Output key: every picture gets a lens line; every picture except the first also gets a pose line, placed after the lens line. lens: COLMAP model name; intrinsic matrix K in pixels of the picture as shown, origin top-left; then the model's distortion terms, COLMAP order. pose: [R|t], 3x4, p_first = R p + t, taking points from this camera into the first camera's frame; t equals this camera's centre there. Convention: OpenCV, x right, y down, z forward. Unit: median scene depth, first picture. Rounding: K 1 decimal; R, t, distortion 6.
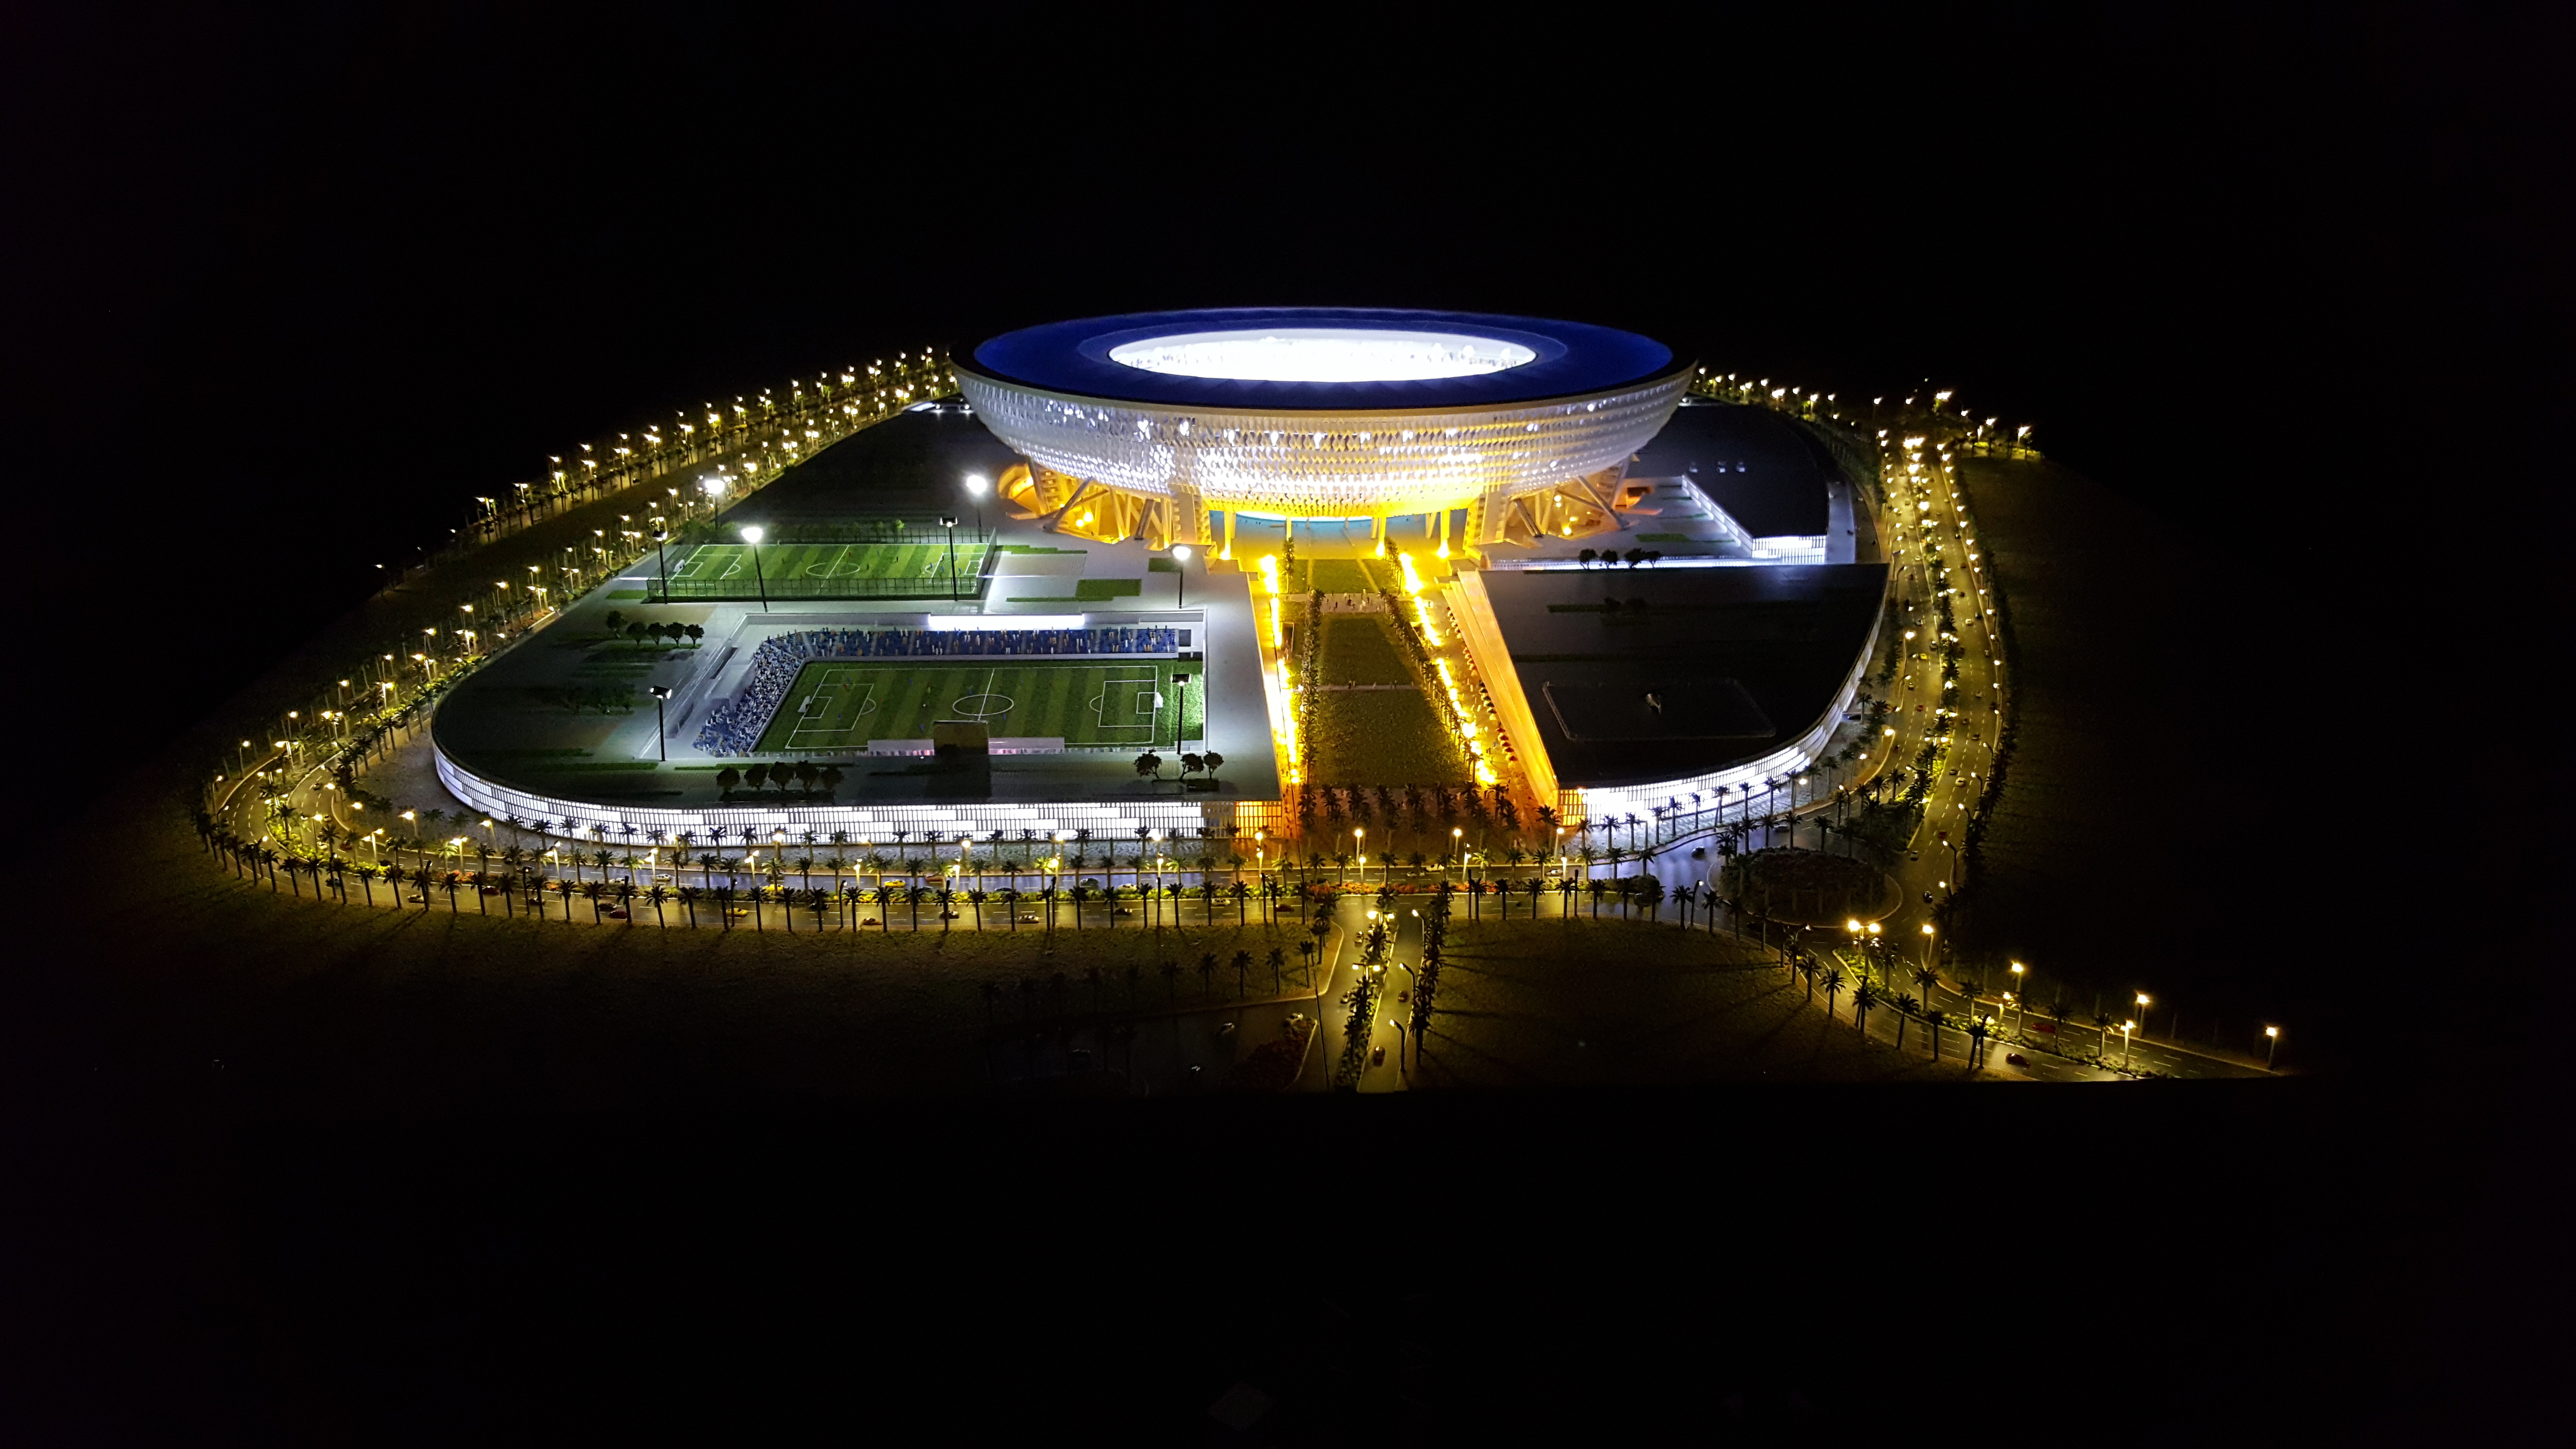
lens RADIAL K [[2012.6, 0, 1292.1], [0, 2012.6, 776.4], [0, 0, 1]] dist [0.015716, -0.062477]
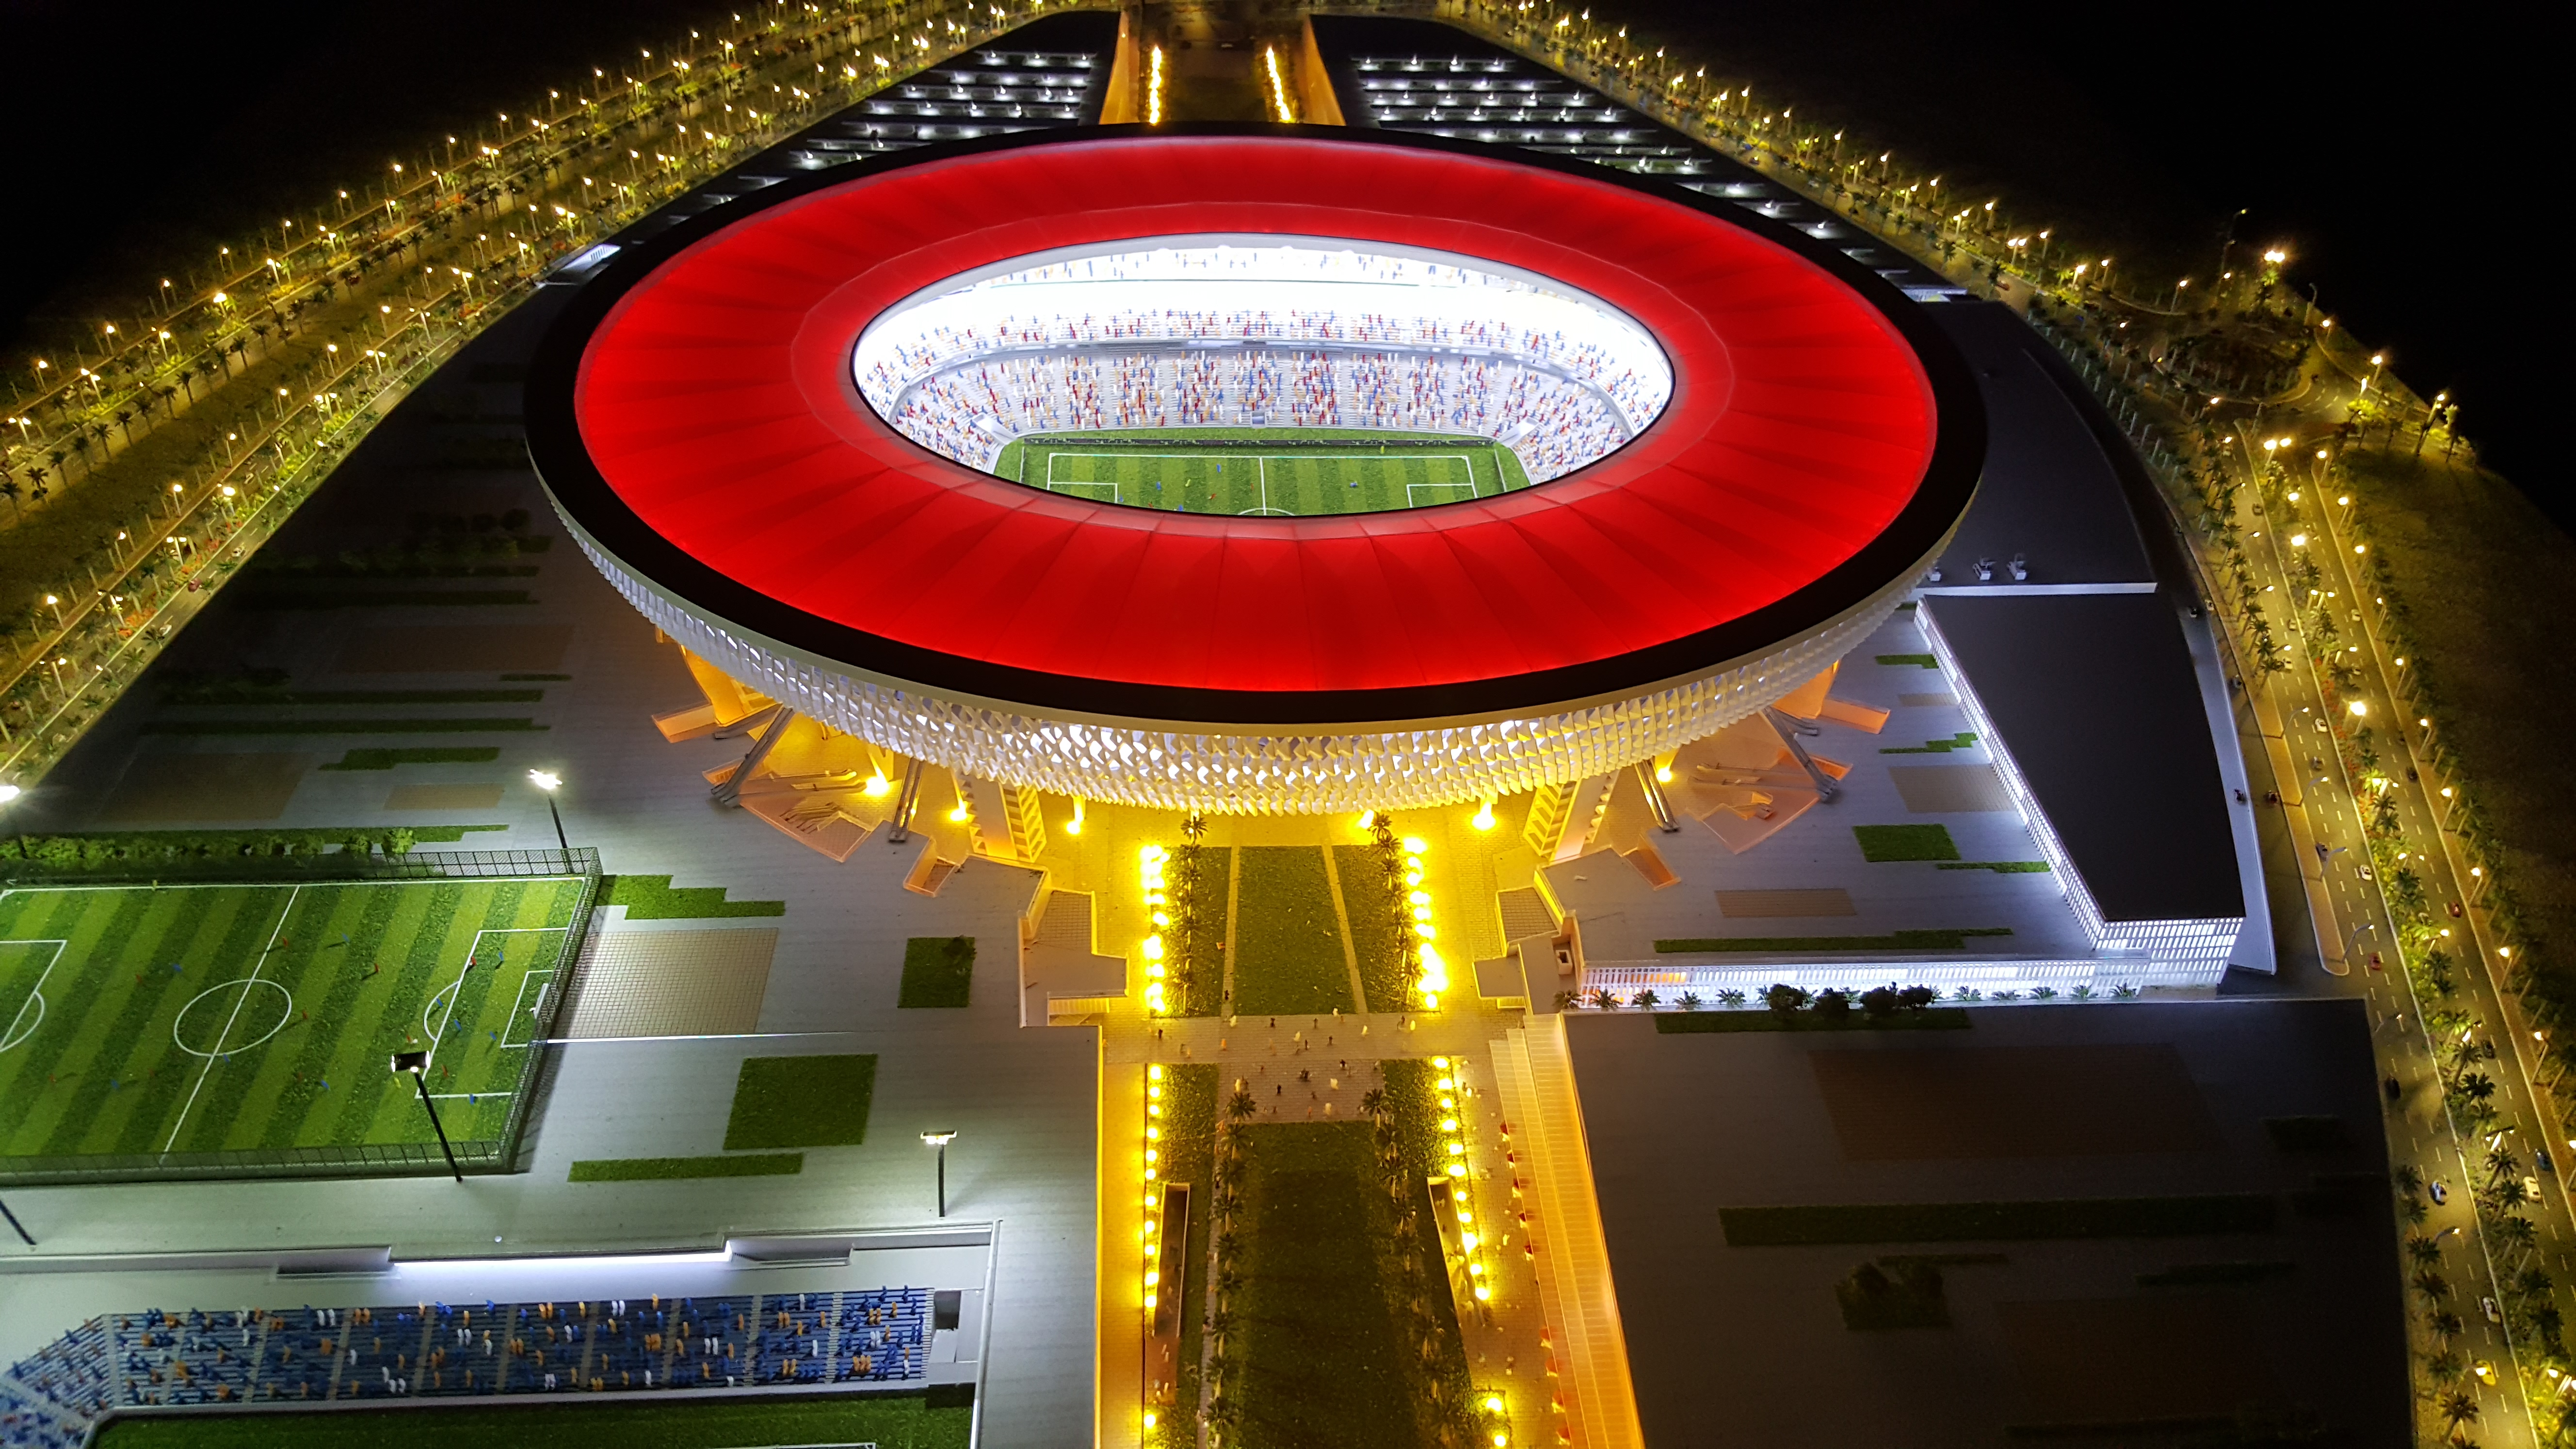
lens RADIAL K [[2012.6, 0, 1292.1], [0, 2012.6, 776.4], [0, 0, 1]] dist [0.015716, -0.062477]
pose [[0.999138, 0.024433, 0.033562, 0.007264], [-0.033164, 0.956061, 0.291287, -0.297491], [-0.024970, -0.292149, 0.956047, 0.536968]]
